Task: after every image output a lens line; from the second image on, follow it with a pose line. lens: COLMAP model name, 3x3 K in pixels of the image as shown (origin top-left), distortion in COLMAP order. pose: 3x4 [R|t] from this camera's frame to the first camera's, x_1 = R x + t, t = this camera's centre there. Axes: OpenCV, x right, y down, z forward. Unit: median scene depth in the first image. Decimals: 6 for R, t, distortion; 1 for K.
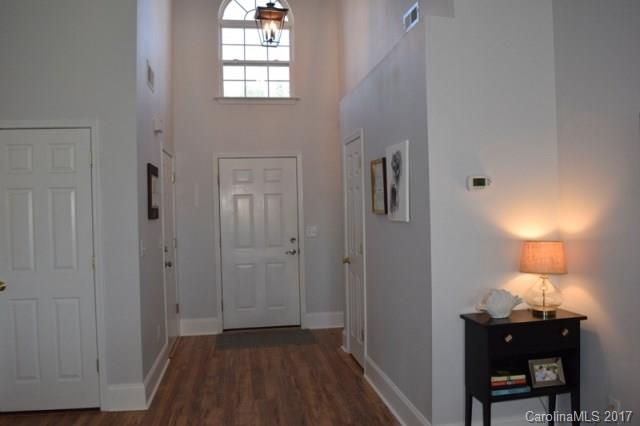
lens RADIAL K [[506.2, 0, 320.0], [0, 506.2, 213.0], [0, 0, 1]] dist [-0.077170, 0.007448]
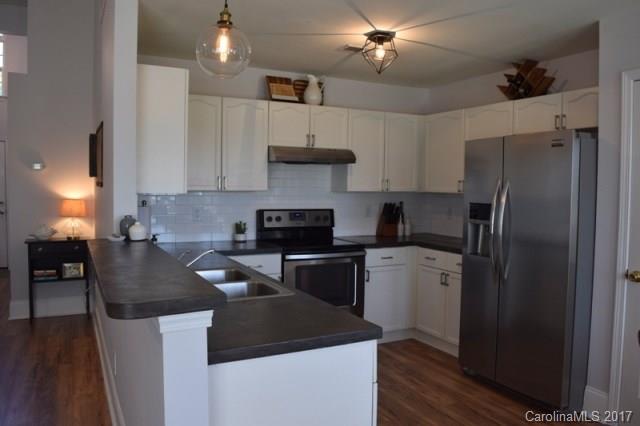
lens RADIAL K [[506.2, 0, 320.0], [0, 506.2, 213.0], [0, 0, 1]] dist [-0.077170, 0.007448]
pose [[0.953958, 0.015564, 0.299536, 0.782658], [-0.028767, 0.998797, 0.039719, 0.005525], [-0.298557, -0.046507, 0.953258, -1.053900]]
